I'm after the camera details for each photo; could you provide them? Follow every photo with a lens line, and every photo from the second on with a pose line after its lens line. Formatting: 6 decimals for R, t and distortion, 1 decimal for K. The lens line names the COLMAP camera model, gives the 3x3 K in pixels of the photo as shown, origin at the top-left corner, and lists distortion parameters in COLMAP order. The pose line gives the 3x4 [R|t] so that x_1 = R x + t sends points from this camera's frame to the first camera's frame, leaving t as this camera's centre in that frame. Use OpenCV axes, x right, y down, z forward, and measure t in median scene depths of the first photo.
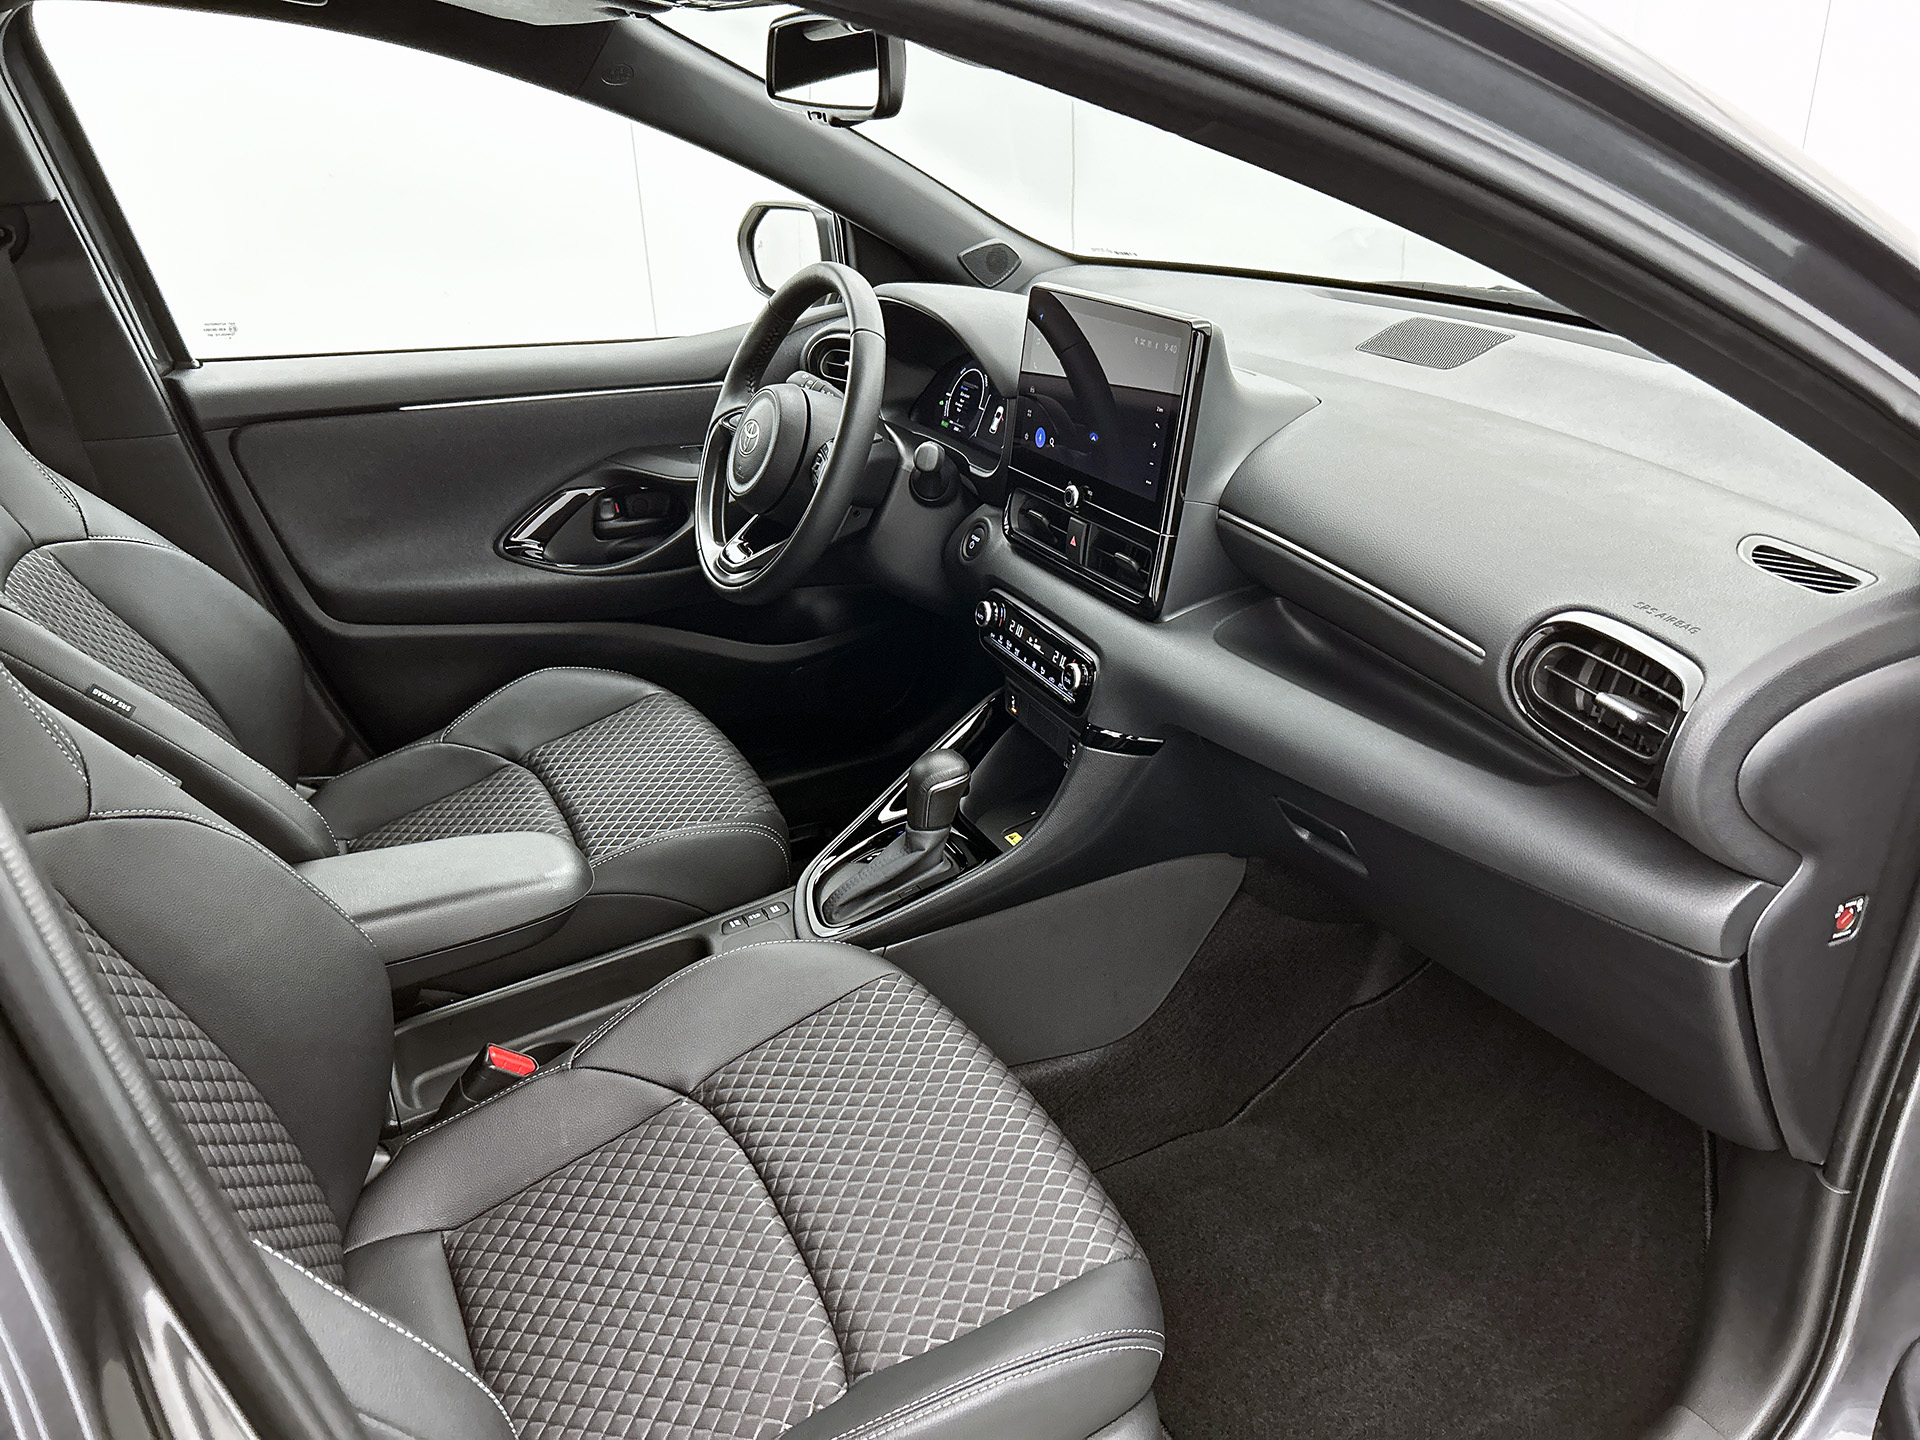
lens RADIAL K [[1449.3, 0, 957.1], [0, 1449.3, 712.8], [0, 0, 1]] dist [0.025999, -0.025155]
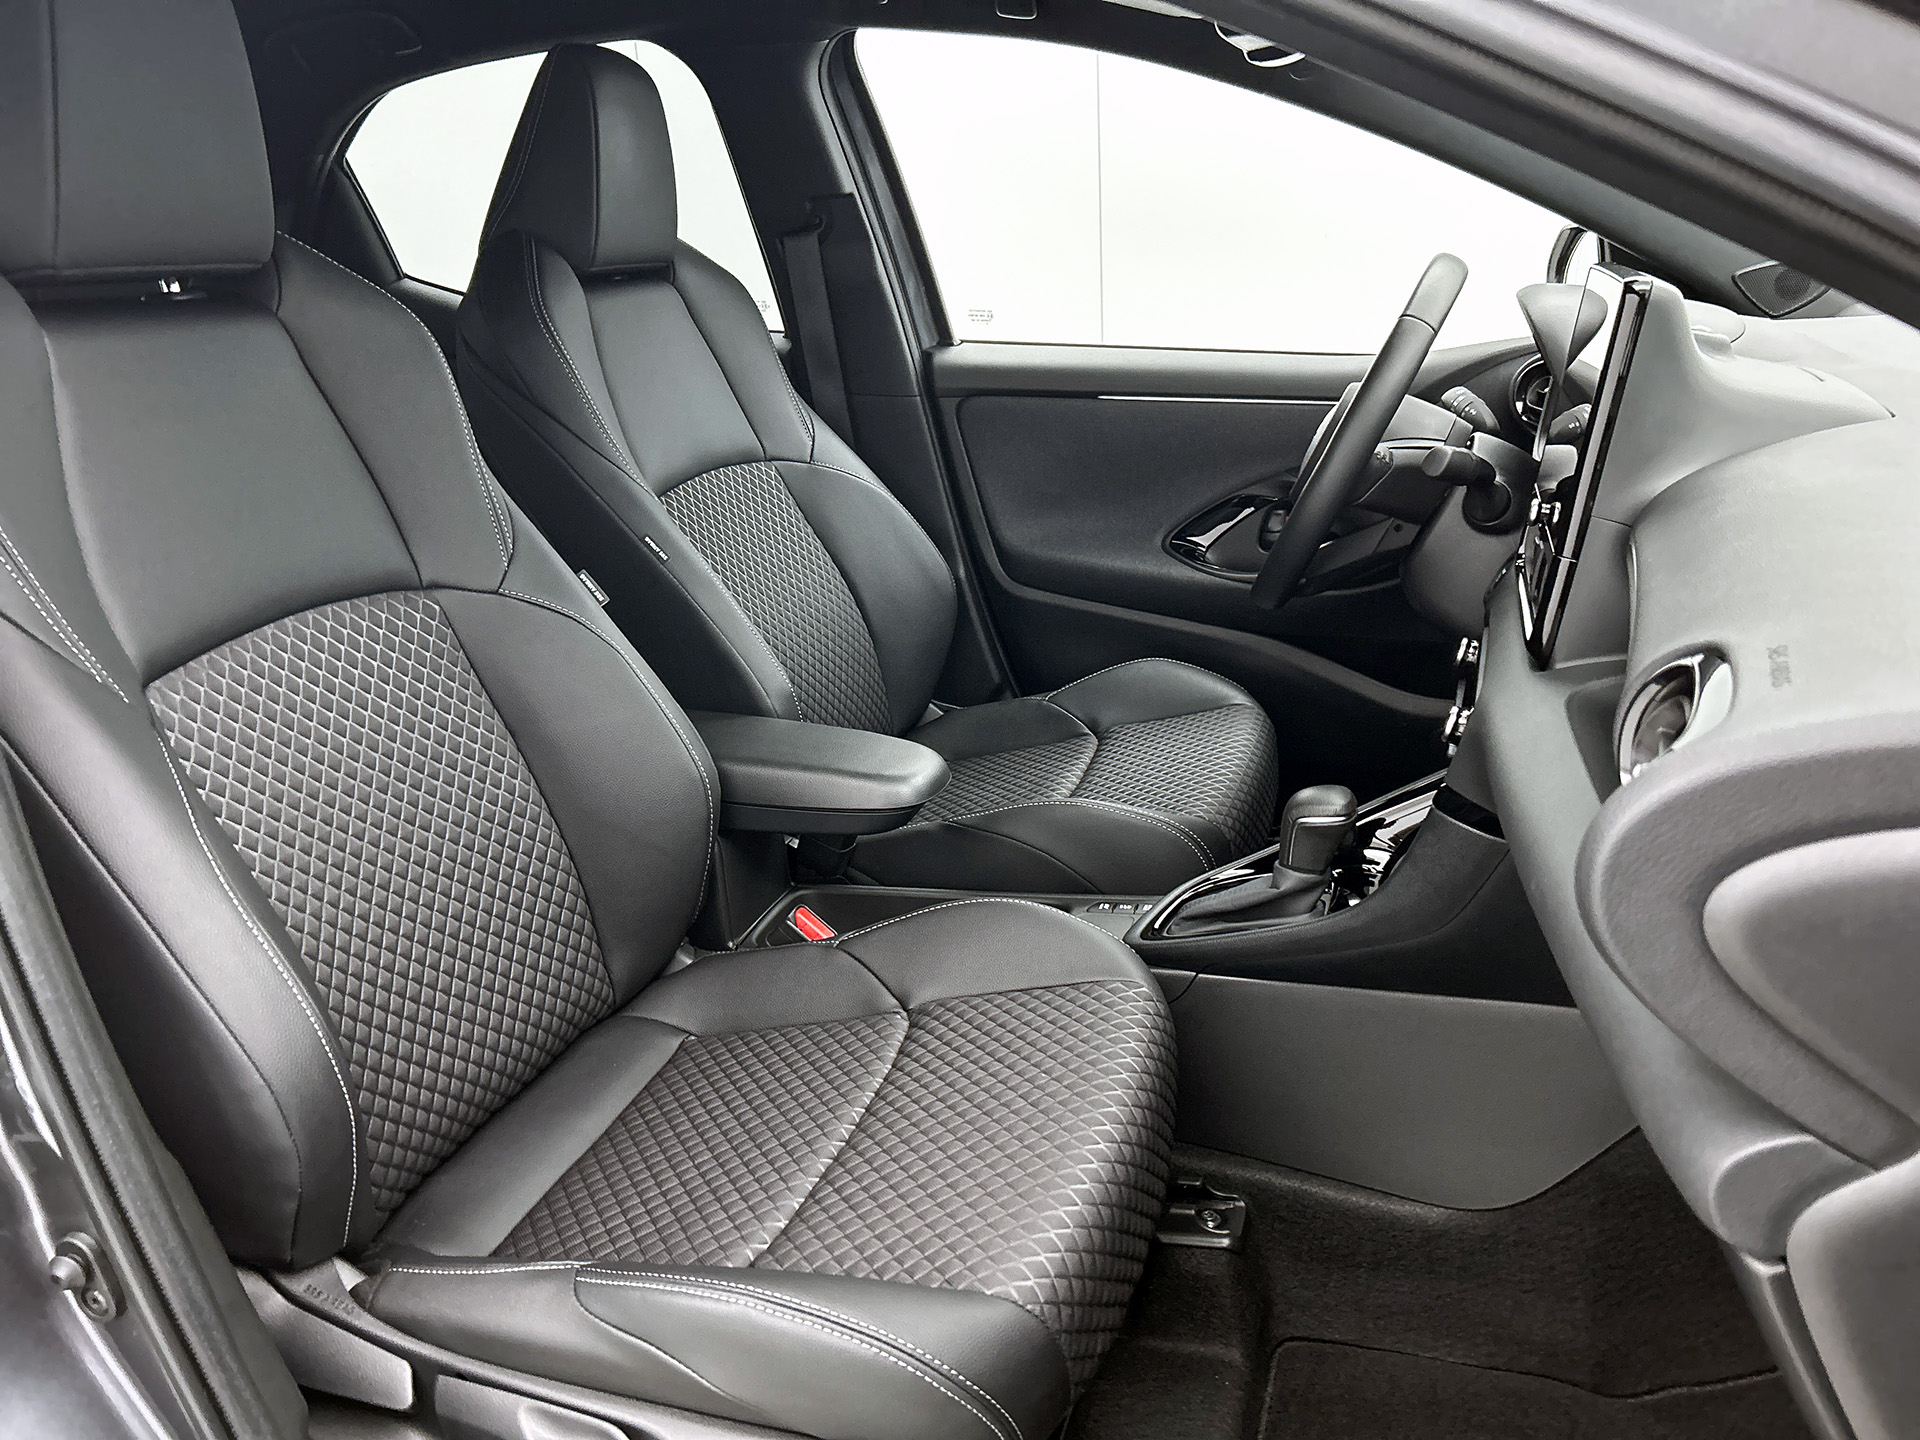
lens RADIAL K [[1449.3, 0, 961.8], [0, 1449.3, 730.0], [0, 0, 1]] dist [0.025999, -0.025155]
pose [[0.719177, 0.222190, -0.658344, 0.325834], [-0.263027, 0.964039, 0.038030, 0.017073], [0.643119, 0.145812, 0.751756, 0.162872]]
